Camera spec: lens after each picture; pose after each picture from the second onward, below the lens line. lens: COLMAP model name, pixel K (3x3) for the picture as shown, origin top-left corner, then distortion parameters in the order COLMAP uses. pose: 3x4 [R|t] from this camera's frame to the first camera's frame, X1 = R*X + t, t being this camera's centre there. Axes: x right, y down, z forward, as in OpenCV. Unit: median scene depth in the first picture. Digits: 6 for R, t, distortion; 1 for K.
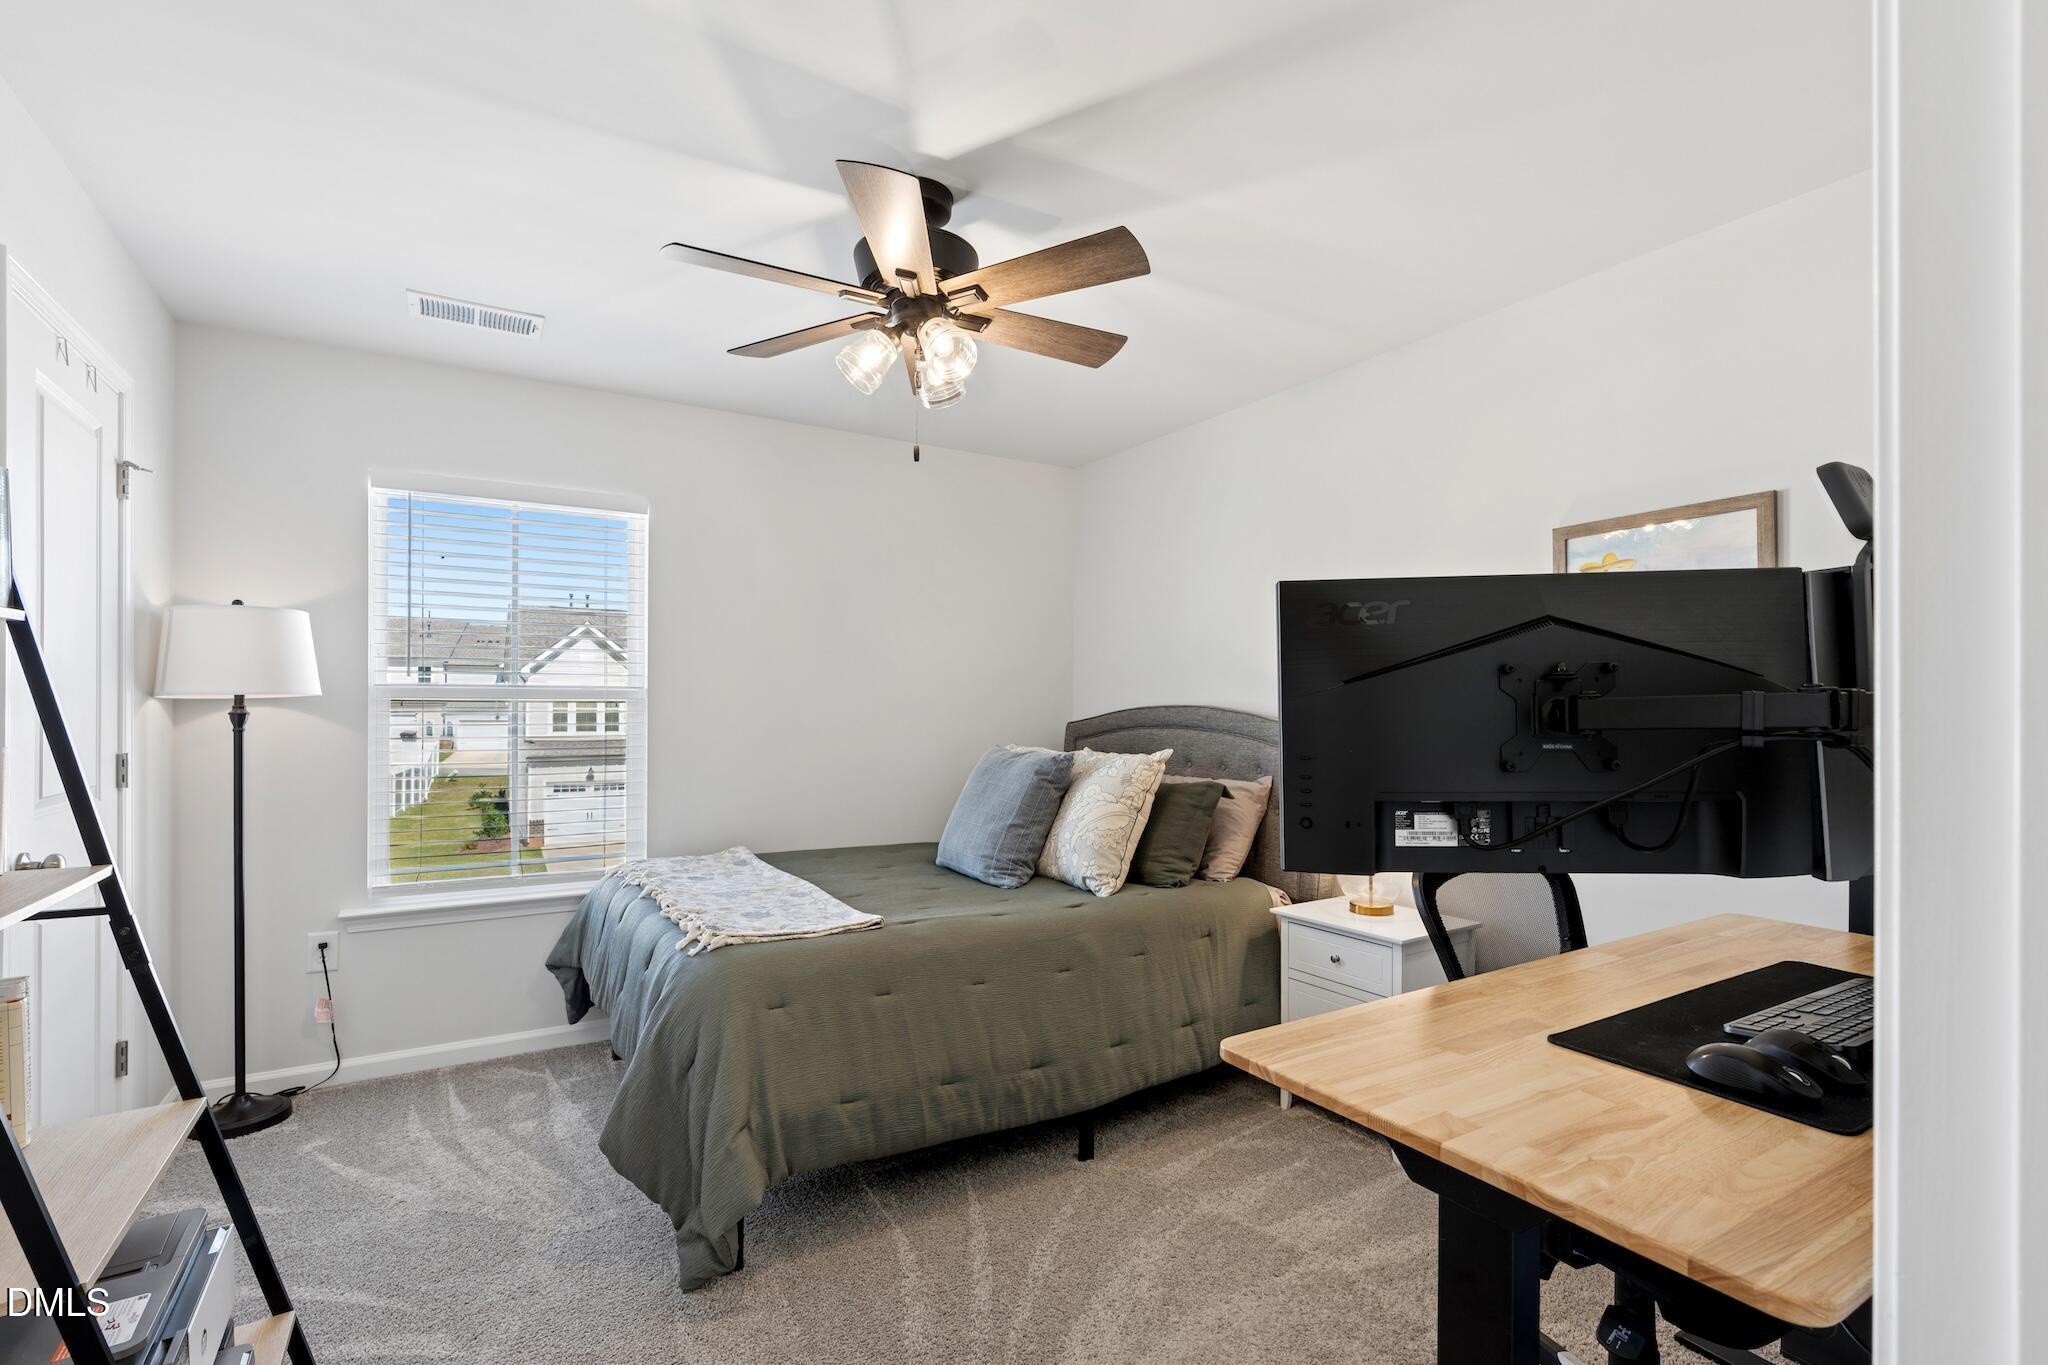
lens RADIAL K [[945.7, 0, 1024.8], [0, 945.7, 701.3], [0, 0, 1]] dist [0.016810, 0.000135]
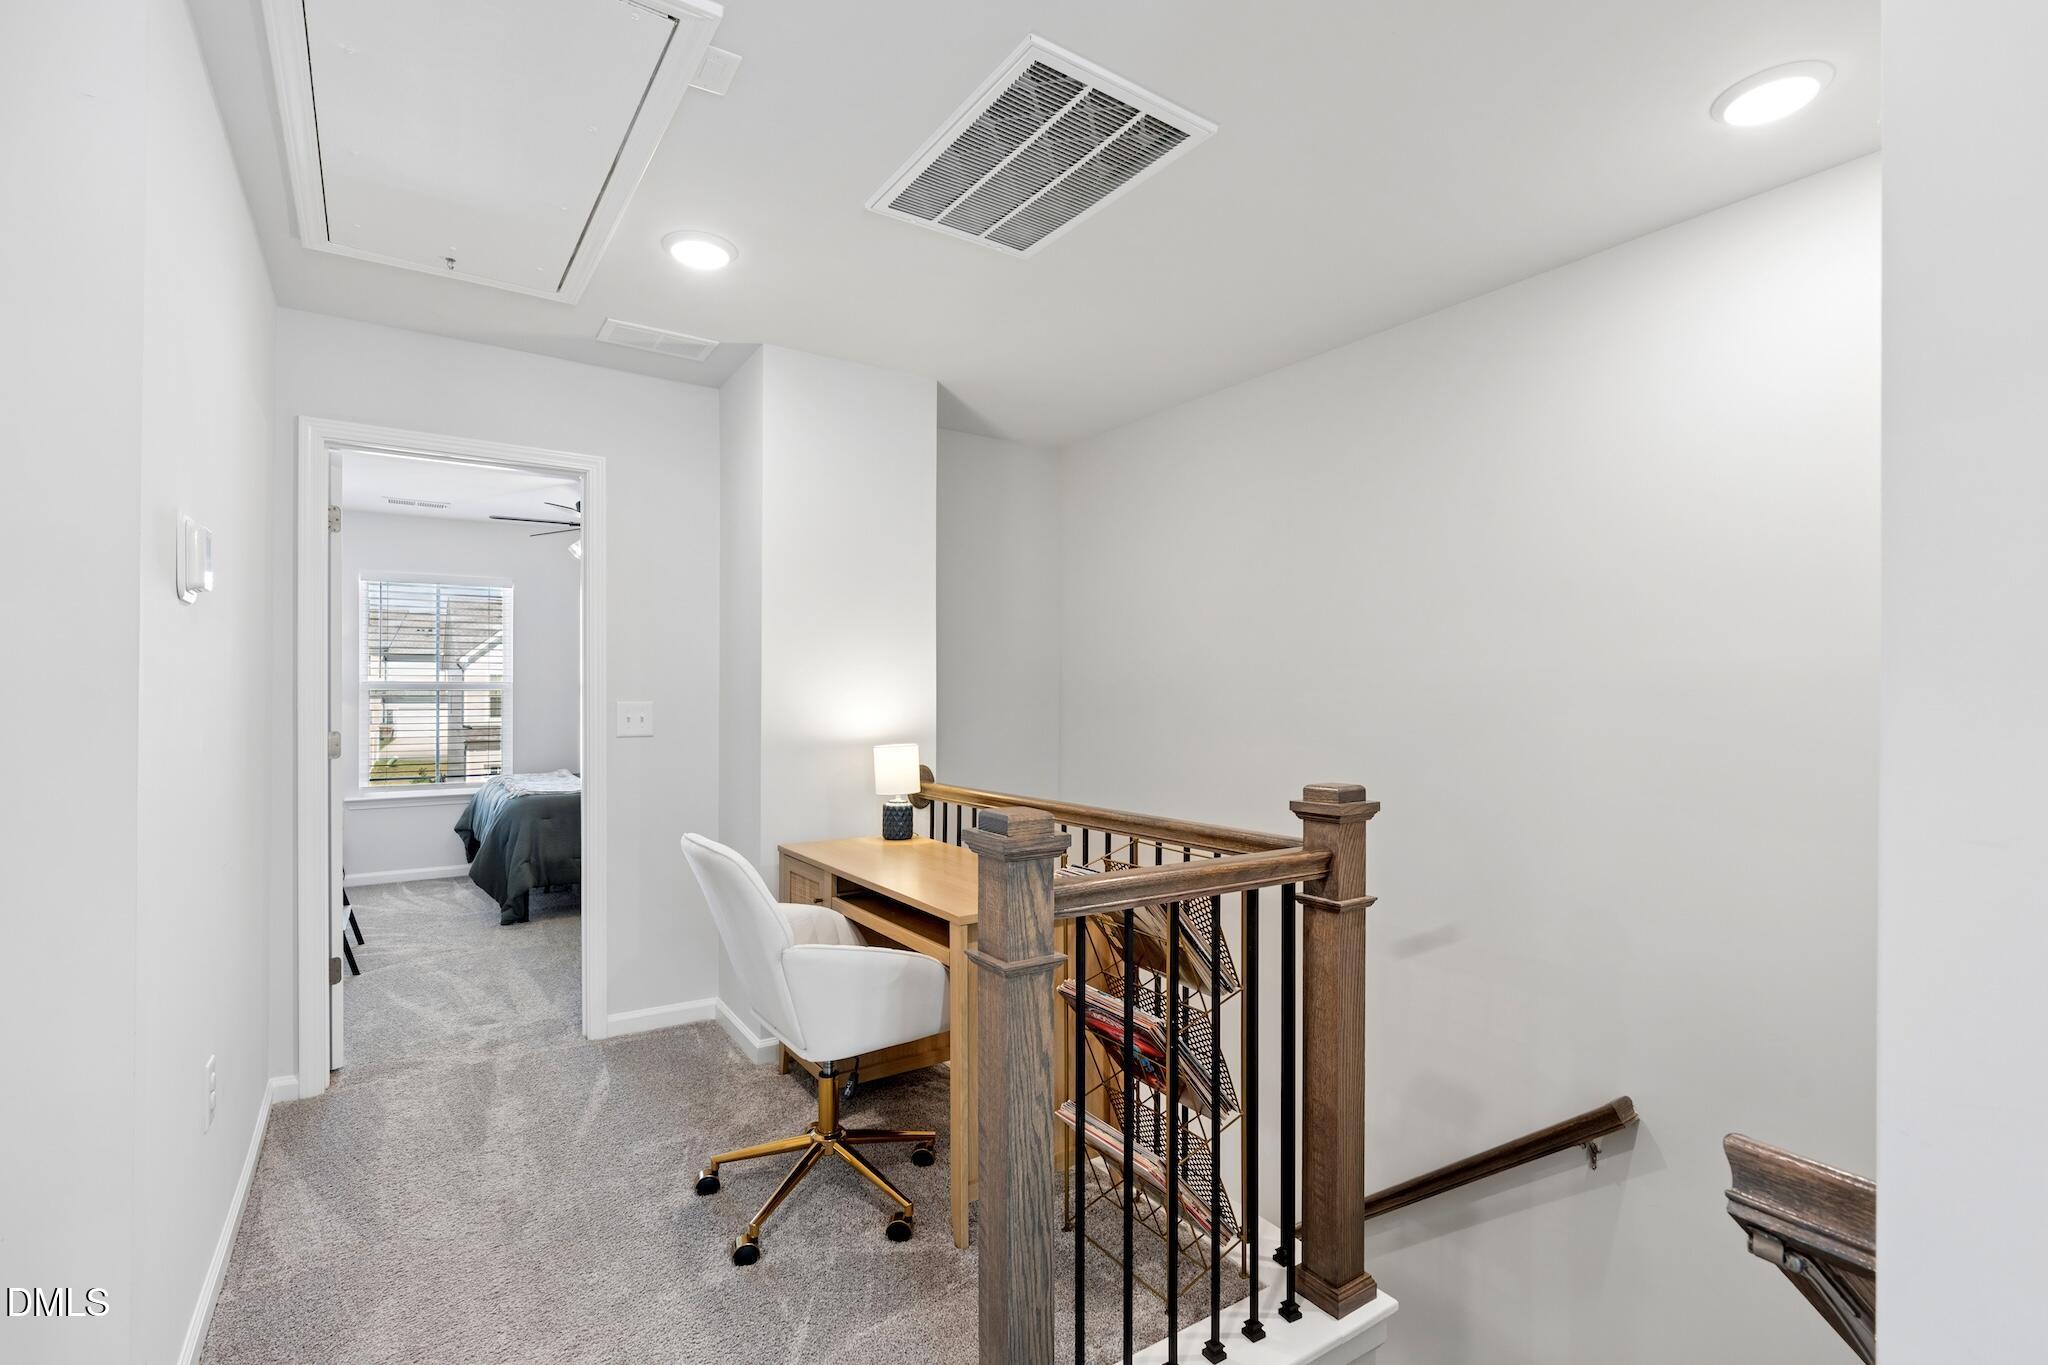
lens RADIAL K [[945.7, 0, 1017.6], [0, 945.7, 683.6], [0, 0, 1]] dist [0.016810, 0.000135]
pose [[0.999188, -0.005224, 0.039950, 0.555090], [0.005341, 0.999982, -0.002829, -0.002683], [-0.039935, 0.003040, 0.999198, -0.959995]]
